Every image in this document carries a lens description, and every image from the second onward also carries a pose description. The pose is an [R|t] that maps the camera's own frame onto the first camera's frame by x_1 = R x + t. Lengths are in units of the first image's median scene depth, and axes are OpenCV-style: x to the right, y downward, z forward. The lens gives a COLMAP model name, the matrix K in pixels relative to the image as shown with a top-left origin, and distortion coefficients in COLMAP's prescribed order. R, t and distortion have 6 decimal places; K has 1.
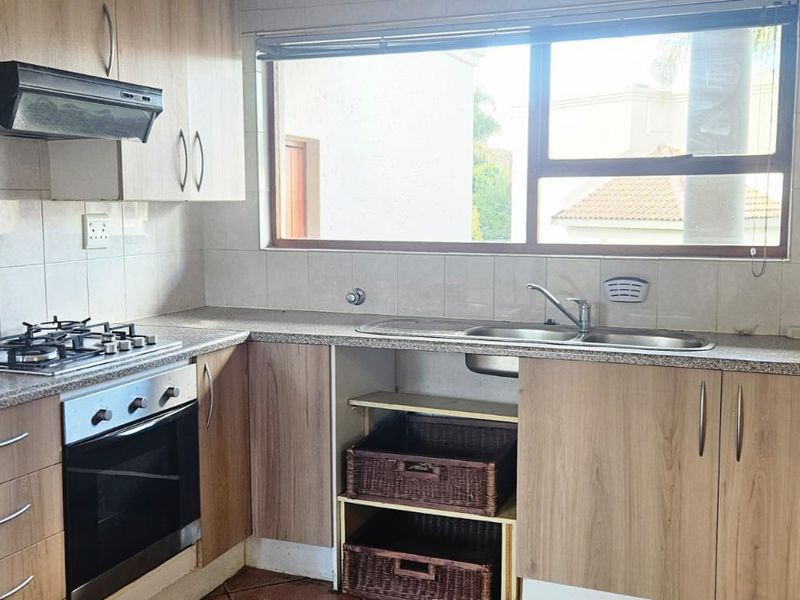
lens RADIAL K [[860.4, 0, 399.8], [0, 860.4, 296.0], [0, 0, 1]] dist [0.077940, -0.056609]
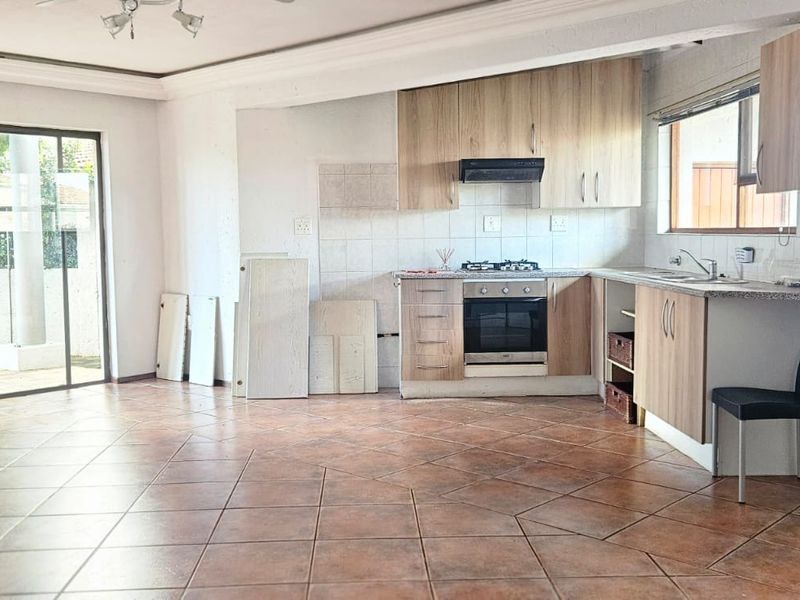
lens RADIAL K [[860.4, 0, 399.8], [0, 860.4, 296.0], [0, 0, 1]] dist [0.077940, -0.056609]
pose [[0.434087, 0.067579, -0.898333, 1.511502], [-0.085674, 0.995760, 0.033509, 0.071671], [0.896788, 0.062418, 0.438036, -0.279868]]
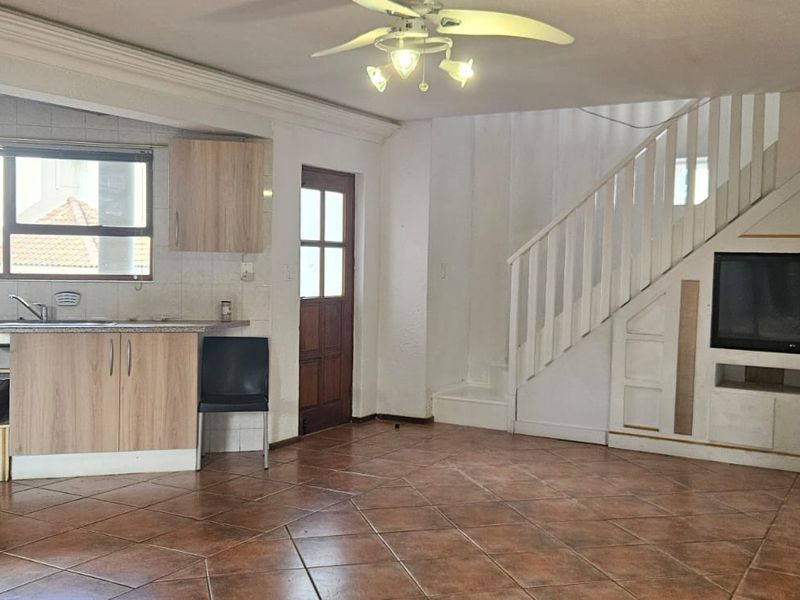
lens RADIAL K [[860.4, 0, 399.8], [0, 860.4, 296.0], [0, 0, 1]] dist [0.077940, -0.056609]
pose [[0.793154, -0.009665, 0.608945, -0.294340], [0.043955, 0.998175, -0.041409, 0.093909], [-0.607433, 0.059610, 0.792131, -0.860452]]
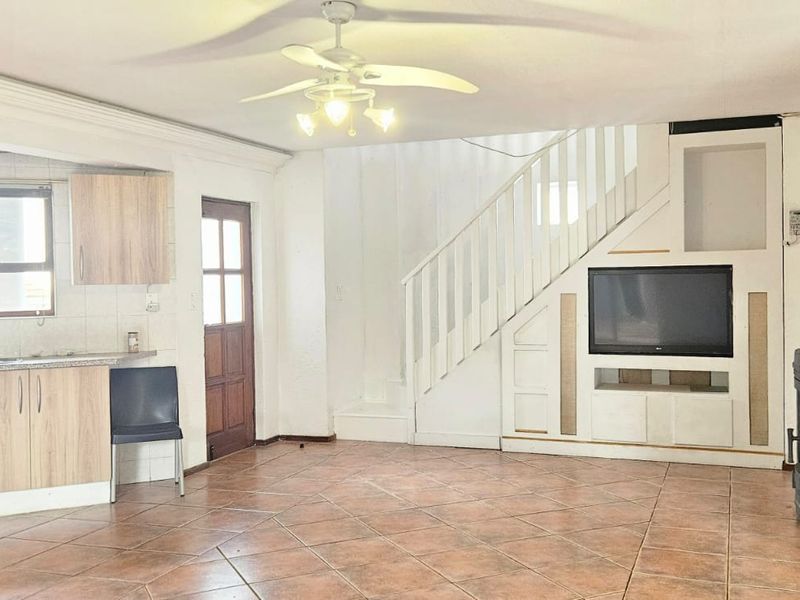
lens RADIAL K [[855.1, 0, 401.0], [0, 855.1, 288.4], [0, 0, 1]] dist [0.071815, -0.019769]
pose [[0.689841, -0.019534, 0.723697, -0.415840], [0.092233, 0.993862, -0.061092, 0.084443], [-0.718062, 0.108893, 0.687408, -0.879969]]
